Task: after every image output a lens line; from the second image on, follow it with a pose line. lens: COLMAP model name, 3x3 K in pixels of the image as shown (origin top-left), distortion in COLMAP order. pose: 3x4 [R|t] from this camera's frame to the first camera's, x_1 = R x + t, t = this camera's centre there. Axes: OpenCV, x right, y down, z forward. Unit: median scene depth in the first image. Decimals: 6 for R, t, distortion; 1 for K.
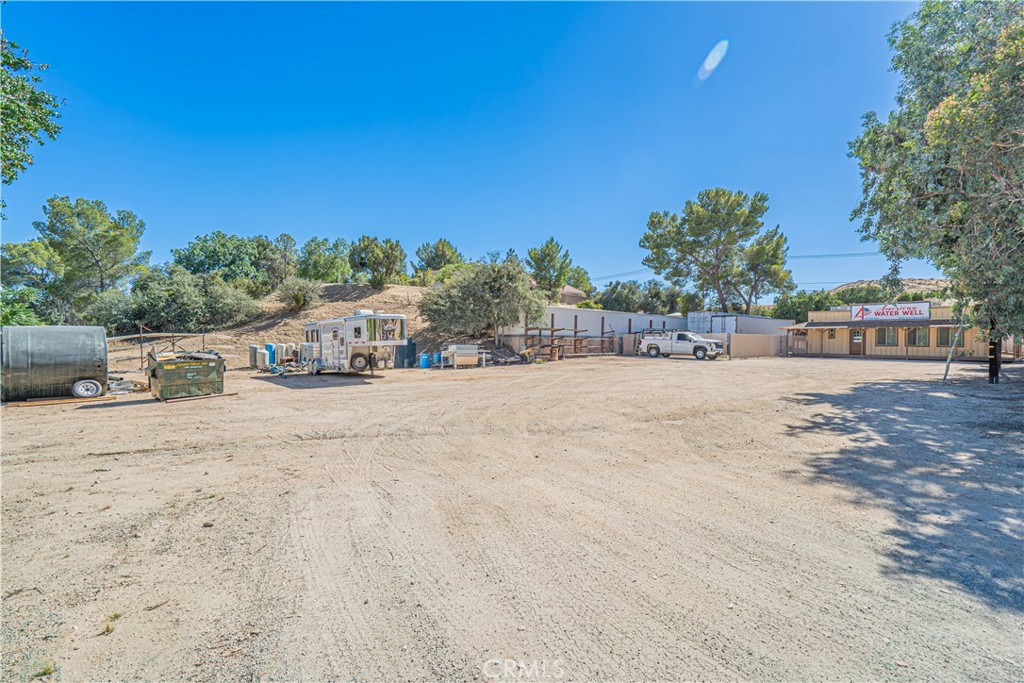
lens RADIAL K [[458.8, 0, 510.9], [0, 458.8, 341.3], [0, 0, 1]] dist [-0.006598, 0.000776]
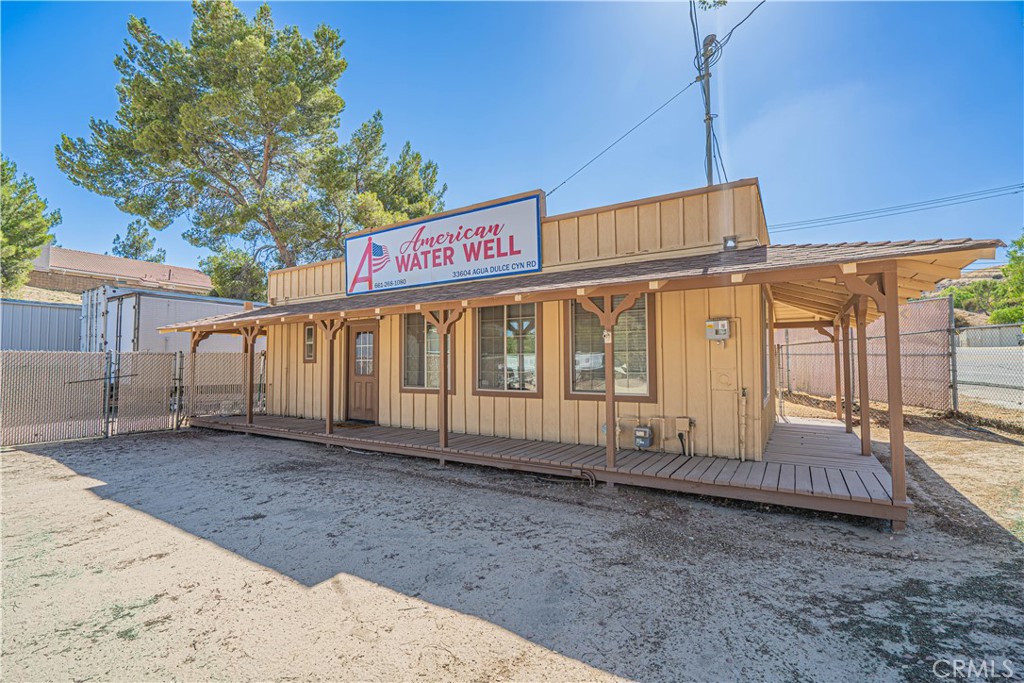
lens RADIAL K [[458.8, 0, 514.5], [0, 458.8, 343.0], [0, 0, 1]] dist [-0.006598, 0.000776]
pose [[0.942432, -0.000114, 0.334398, 0.778334], [0.015179, 0.998984, -0.042436, -0.004576], [-0.334053, 0.045068, 0.941476, 0.745471]]
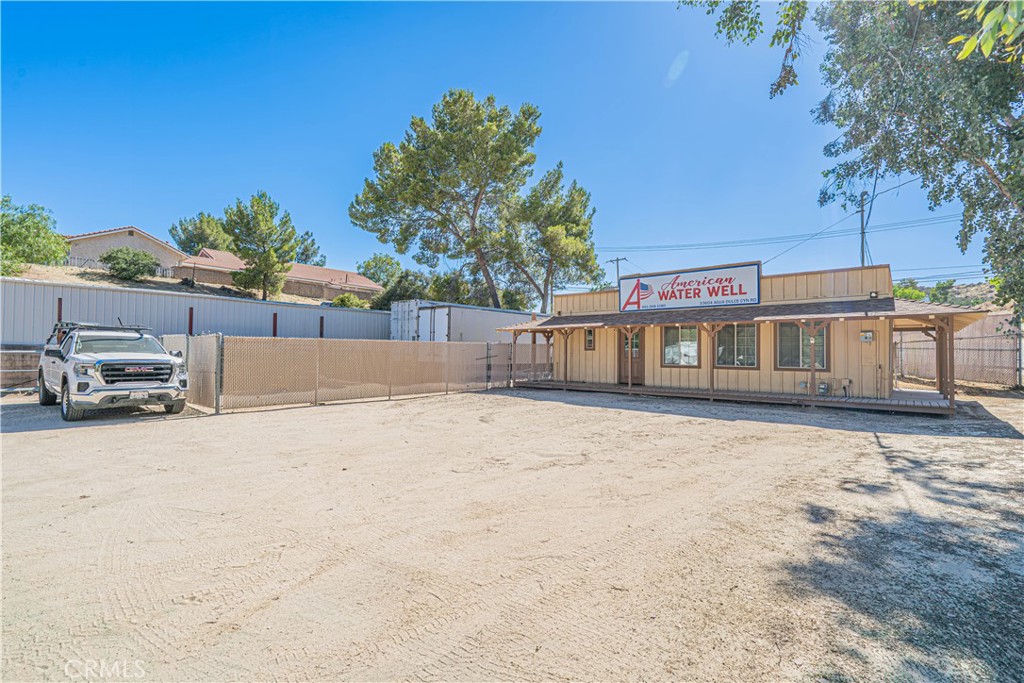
lens RADIAL K [[458.8, 0, 513.0], [0, 458.8, 343.0], [0, 0, 1]] dist [-0.006598, 0.000776]
pose [[0.984215, 0.001351, 0.176972, 0.577122], [0.002331, 0.999785, -0.020599, -0.004139], [-0.176962, 0.020686, 0.984000, 0.582421]]
